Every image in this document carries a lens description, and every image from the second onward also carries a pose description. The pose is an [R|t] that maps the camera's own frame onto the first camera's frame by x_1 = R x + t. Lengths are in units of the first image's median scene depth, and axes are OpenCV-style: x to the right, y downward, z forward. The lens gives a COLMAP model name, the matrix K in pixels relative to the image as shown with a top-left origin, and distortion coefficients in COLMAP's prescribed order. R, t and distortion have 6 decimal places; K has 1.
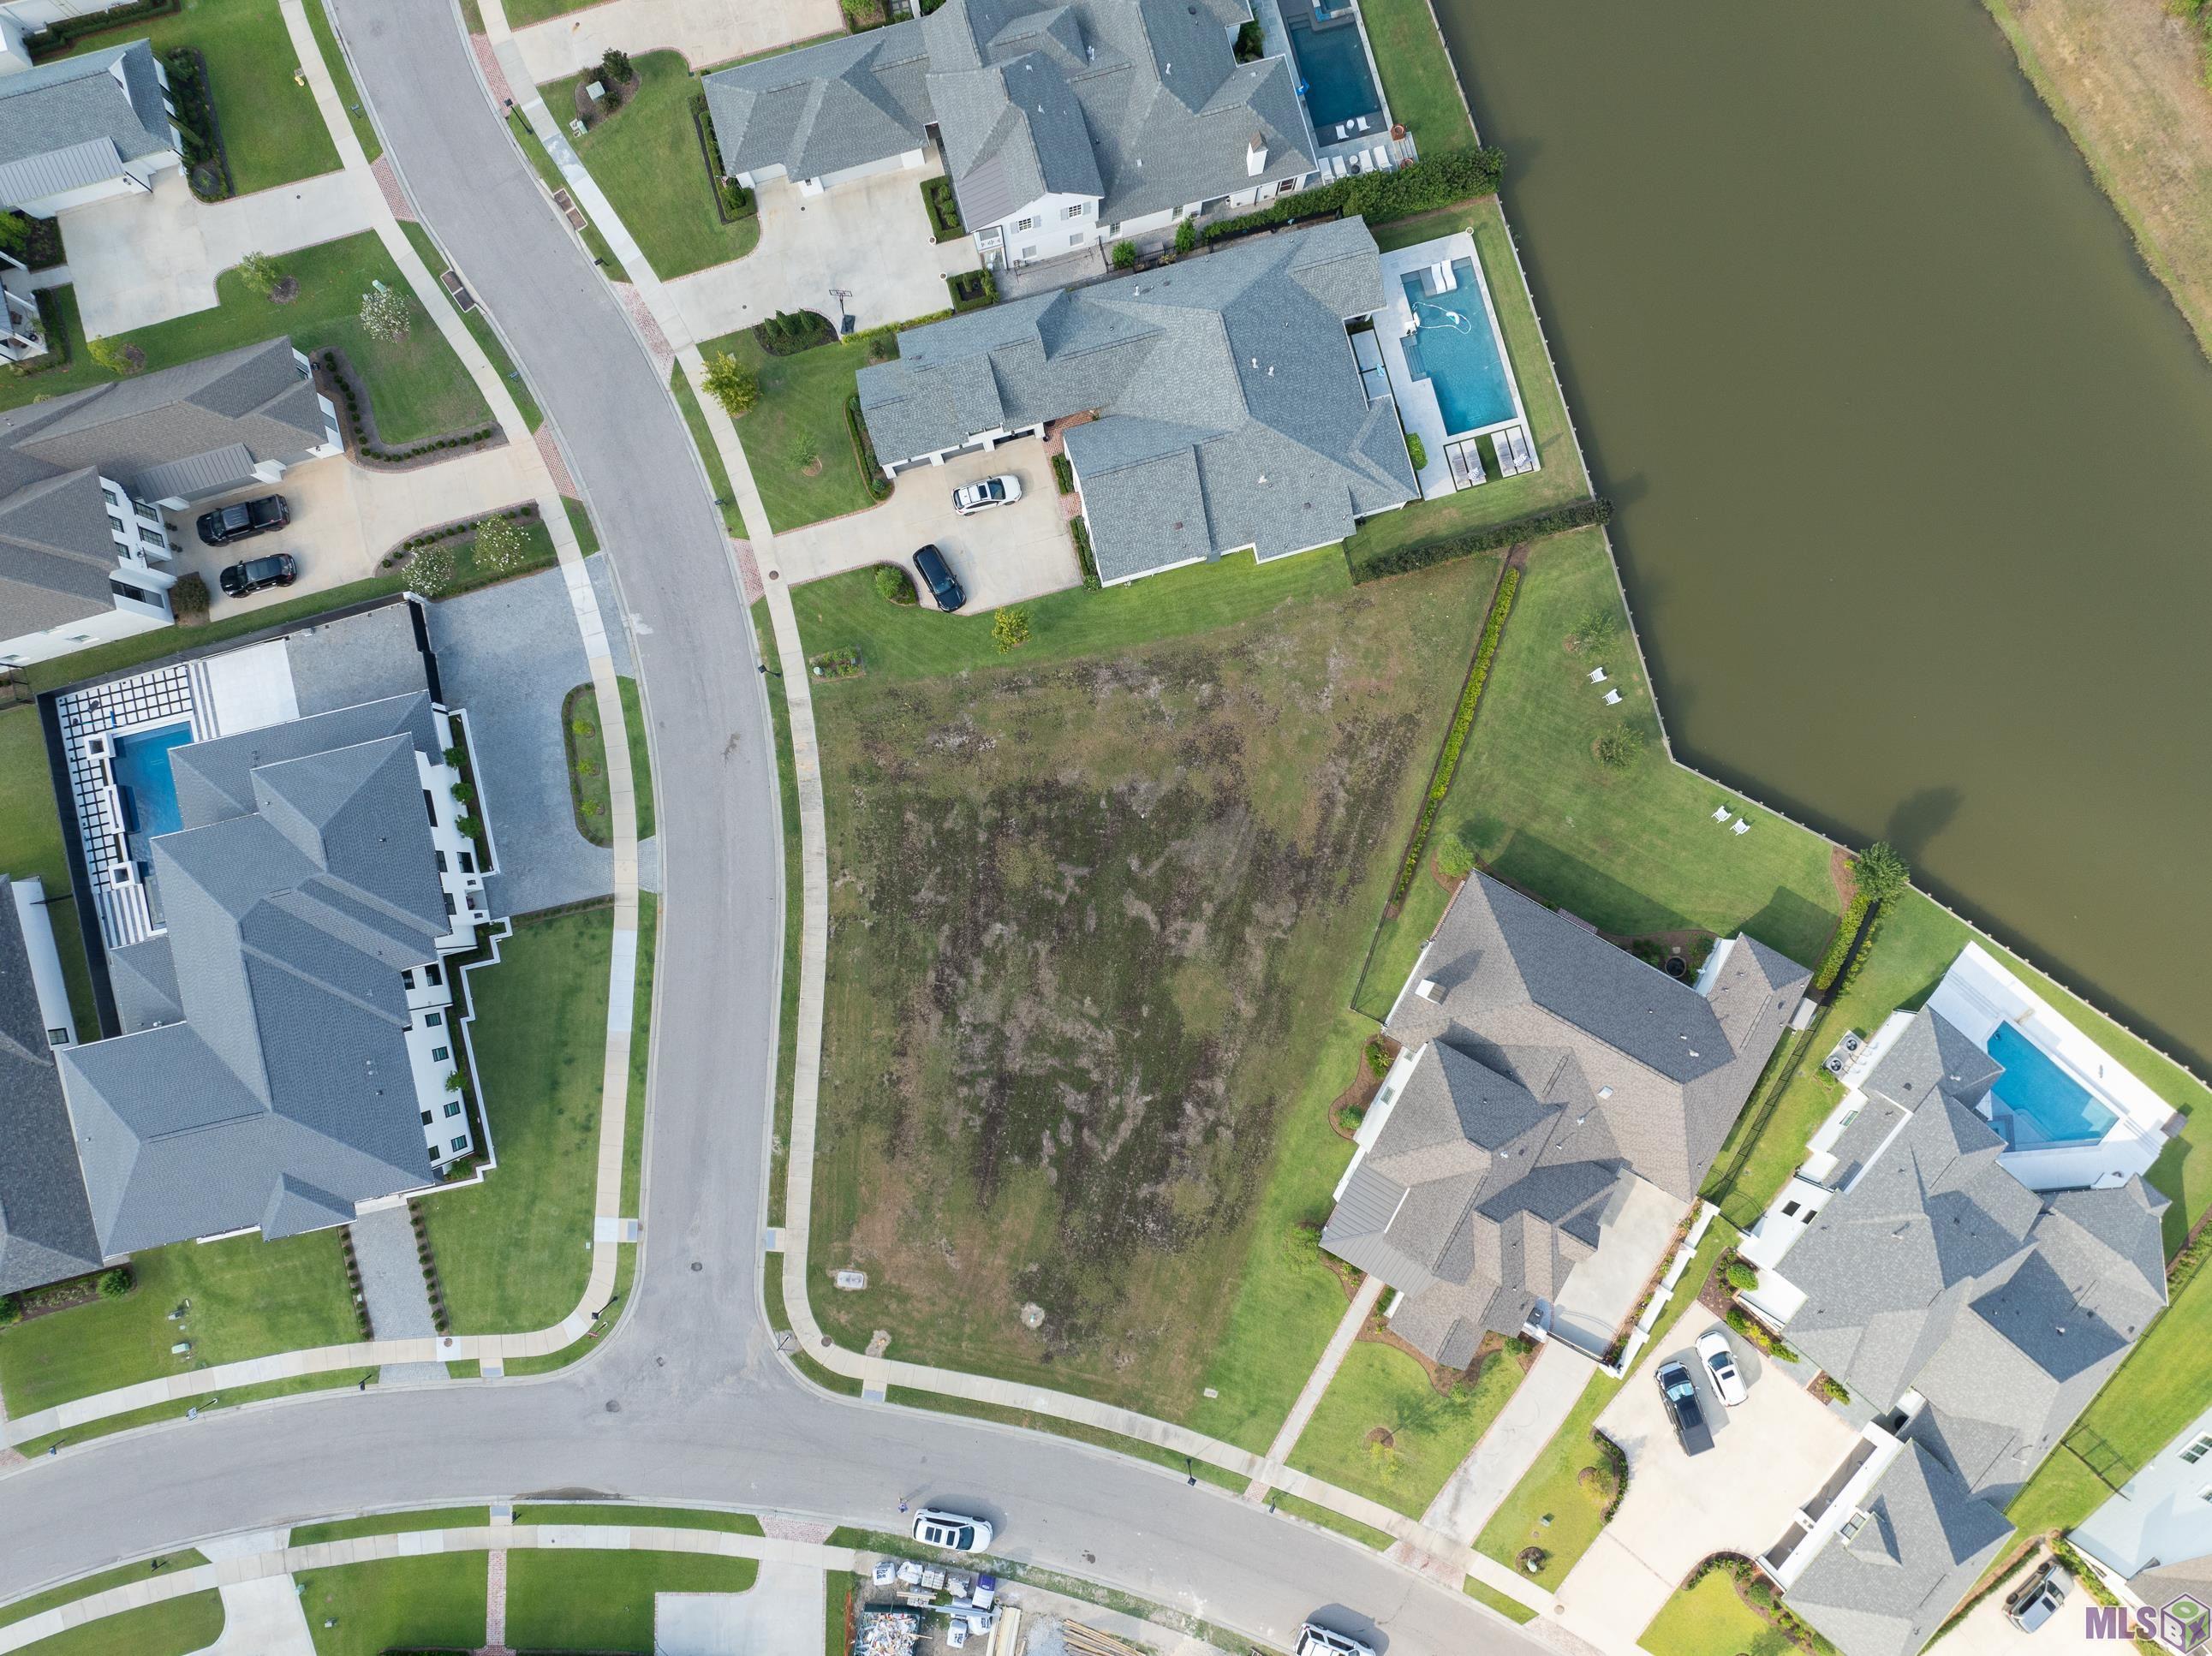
lens RADIAL K [[1561.4, 0, 1100.8], [0, 1561.4, 832.5], [0, 0, 1]] dist [-0.046230, 0.011287]
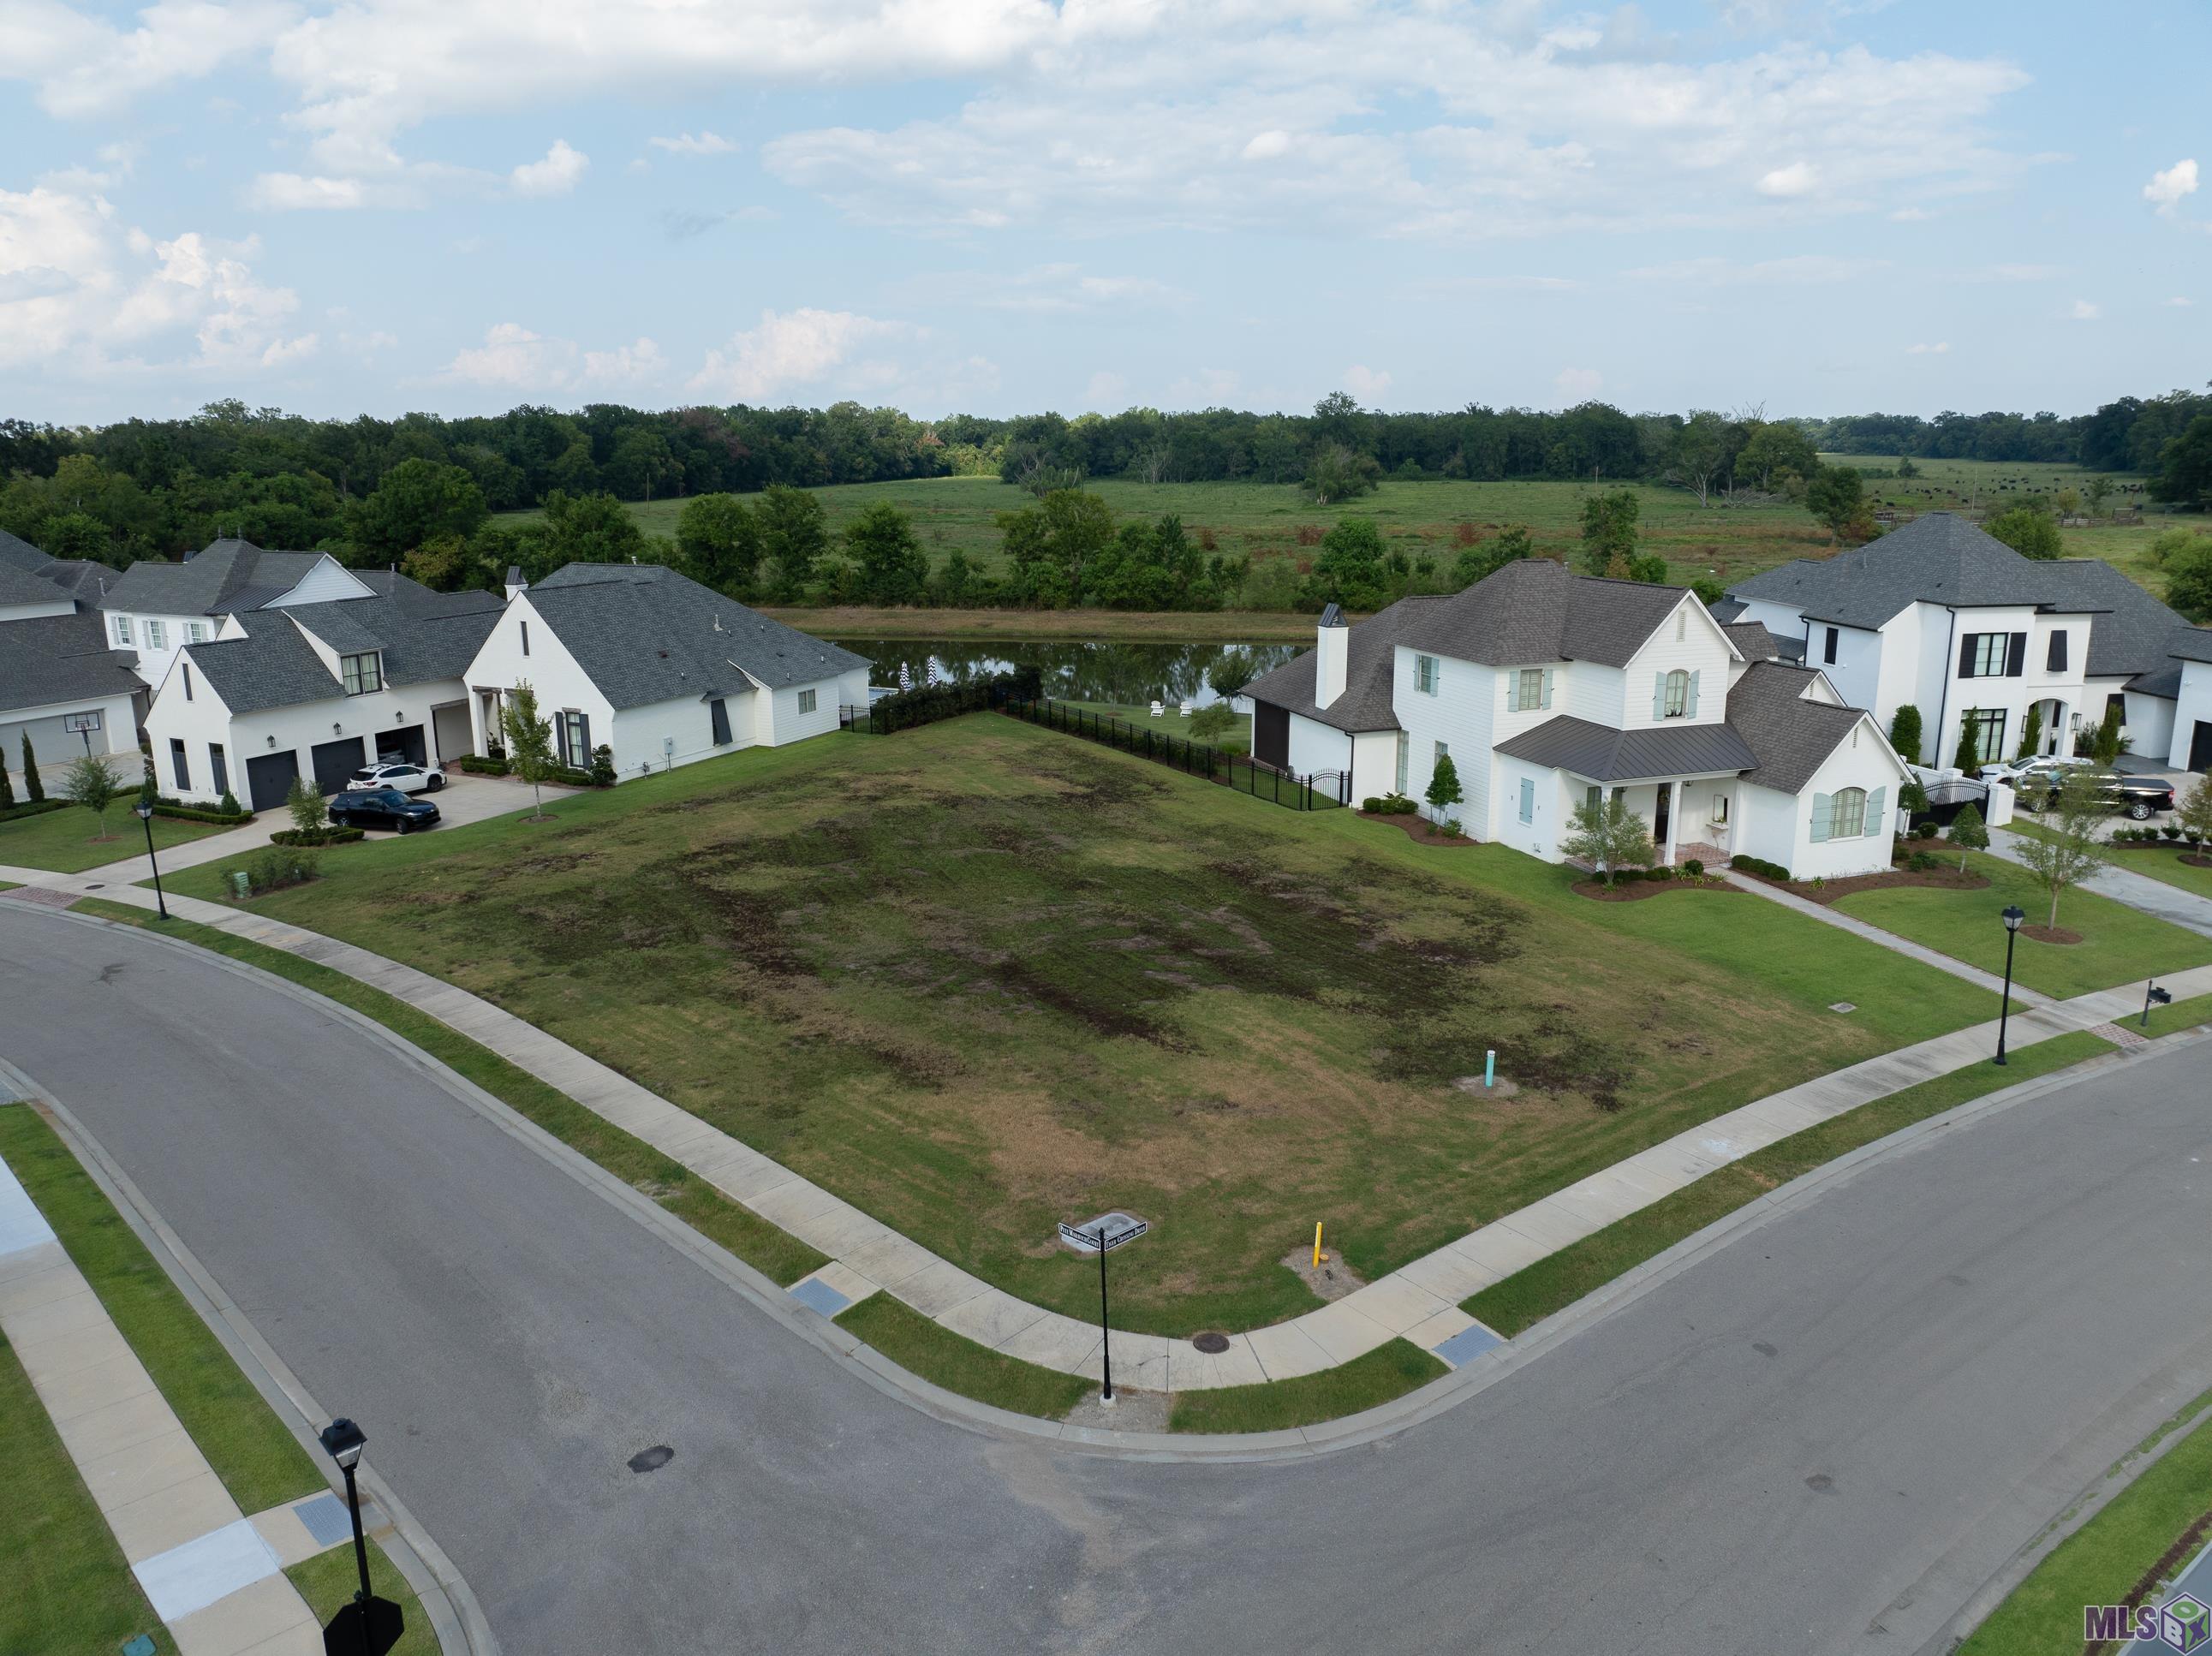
lens RADIAL K [[1561.4, 0, 1101.3], [0, 1561.4, 822.3], [0, 0, 1]] dist [-0.046230, 0.011287]
pose [[0.667178, -0.178624, 0.723165, -0.372831], [0.744492, 0.191975, -0.639435, 0.471728], [-0.024611, 0.965007, 0.261065, 0.836584]]
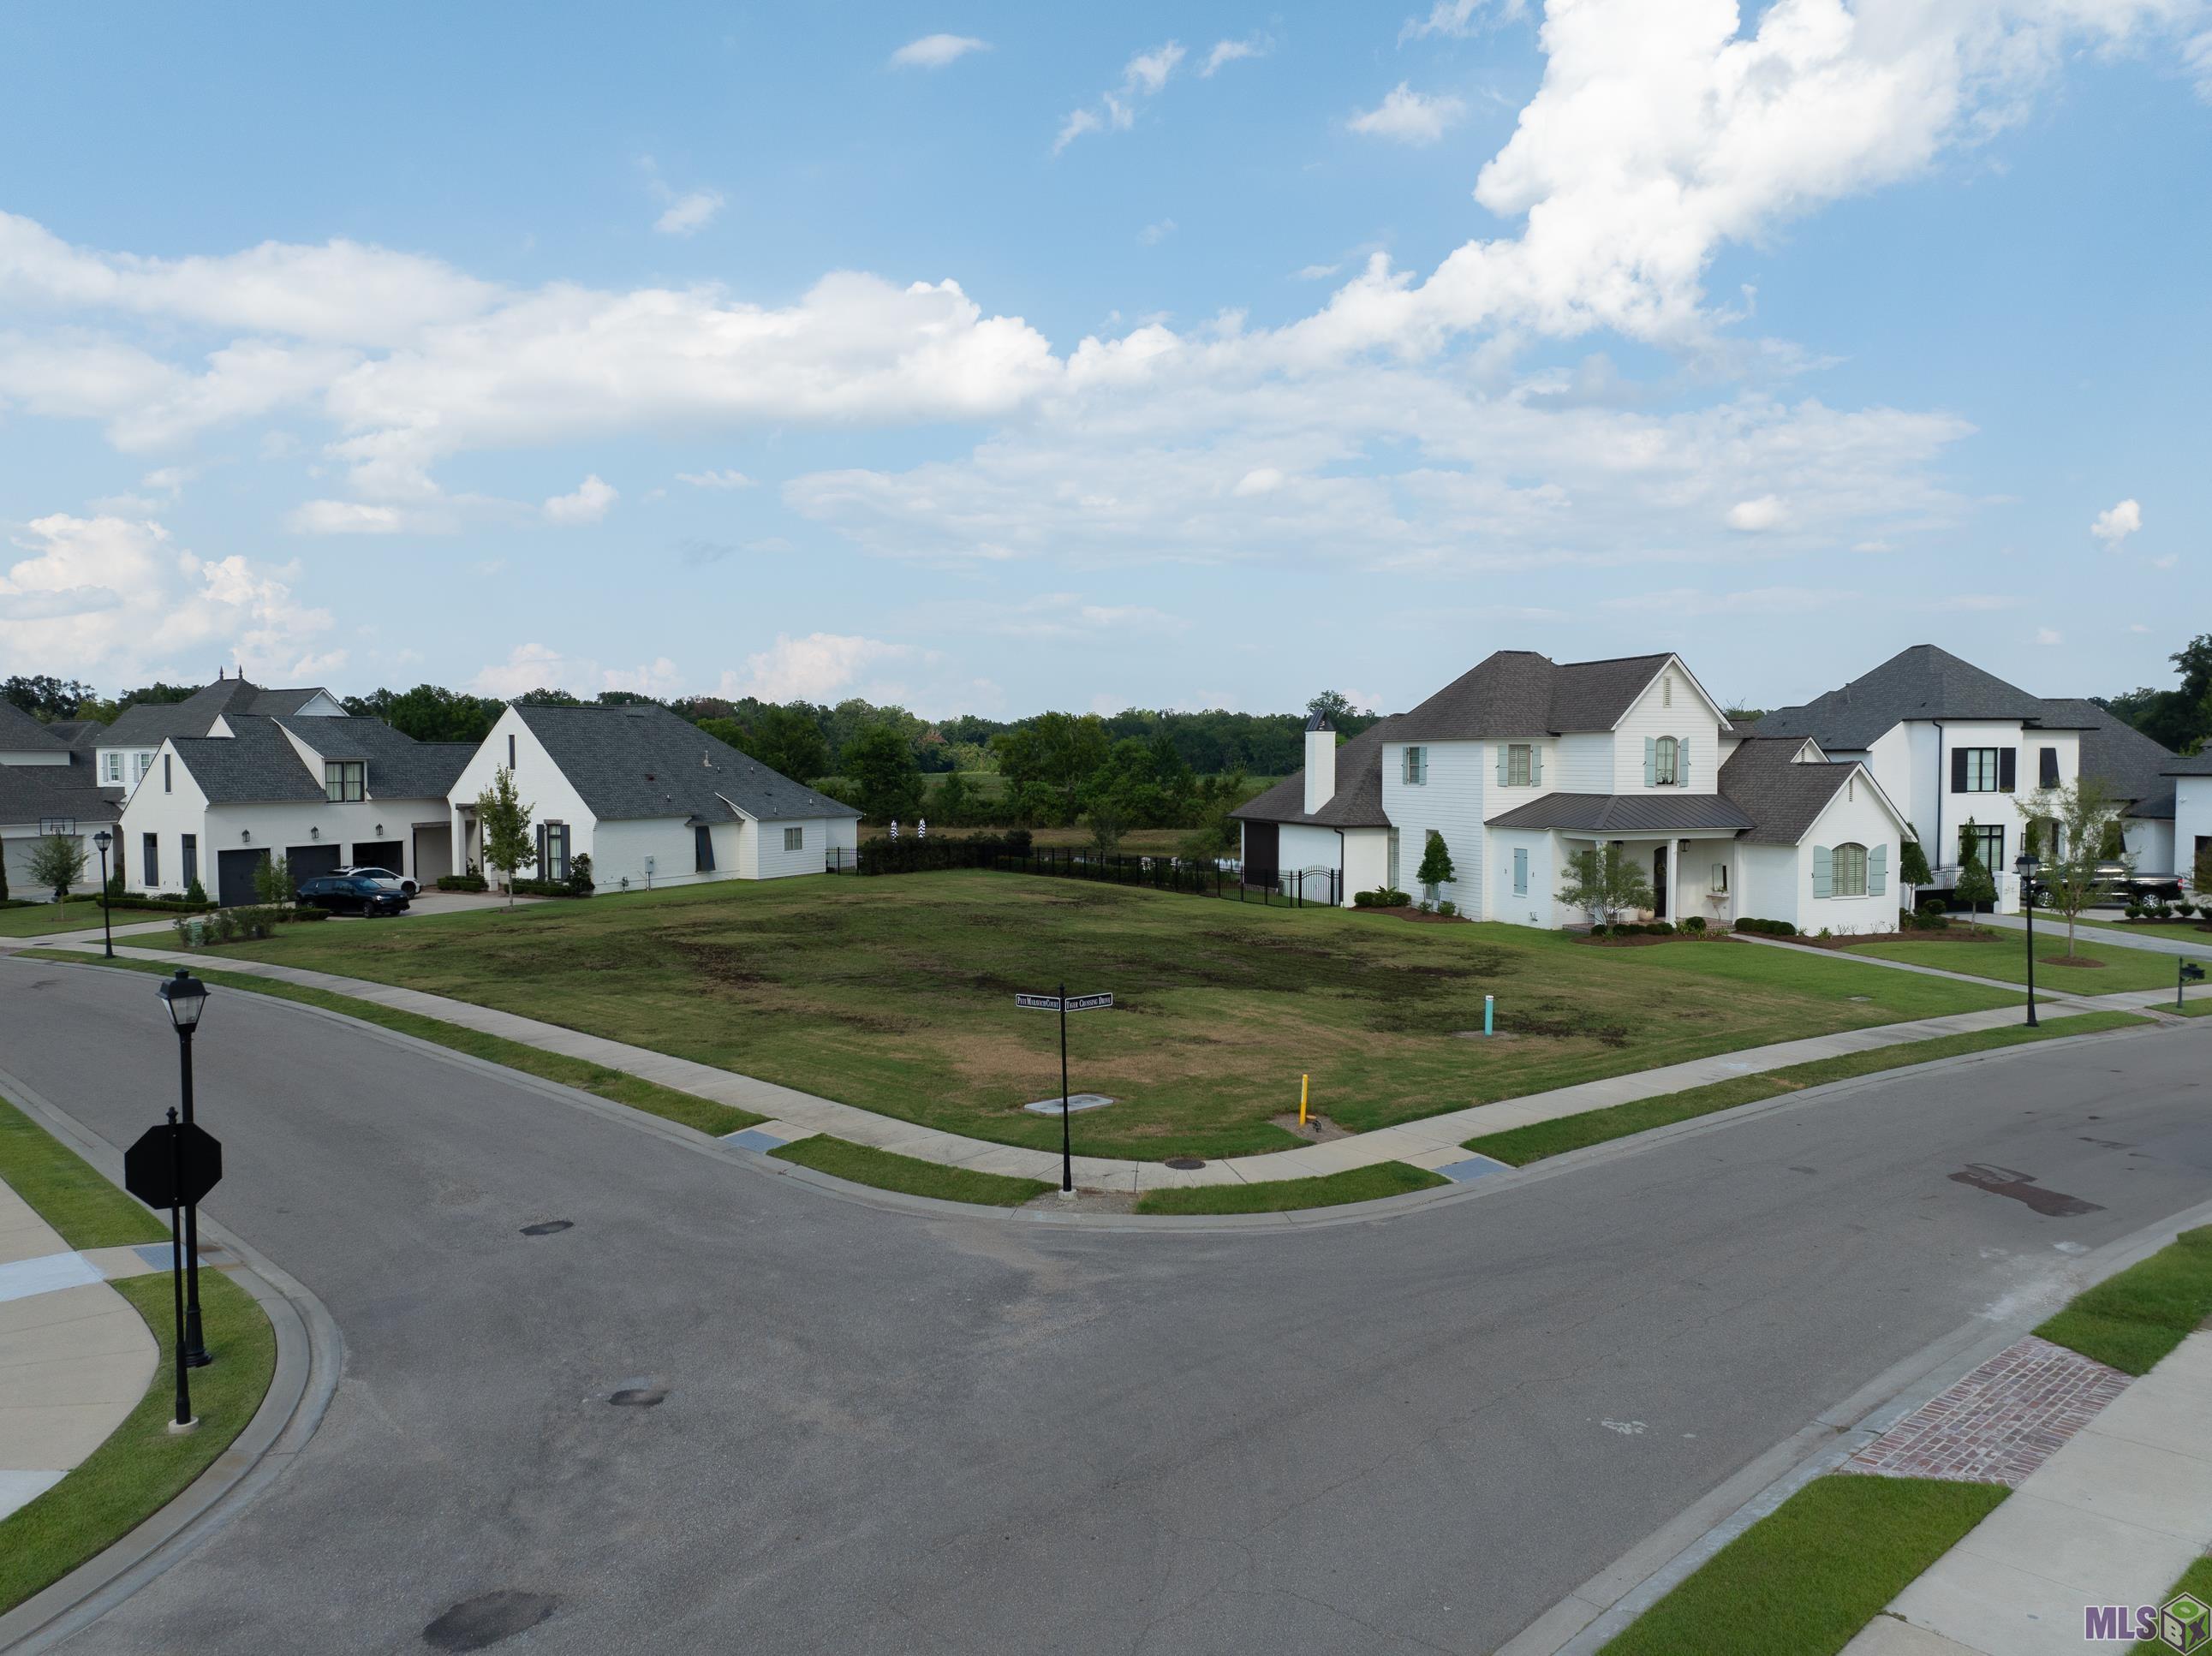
lens RADIAL K [[1561.4, 0, 1101.1], [0, 1561.4, 817.1], [0, 0, 1]] dist [-0.046230, 0.011287]
pose [[0.667445, -0.025364, 0.744227, -0.369204], [0.744056, 0.062949, -0.665146, 0.479301], [-0.029978, 0.997694, 0.060887, 0.927615]]
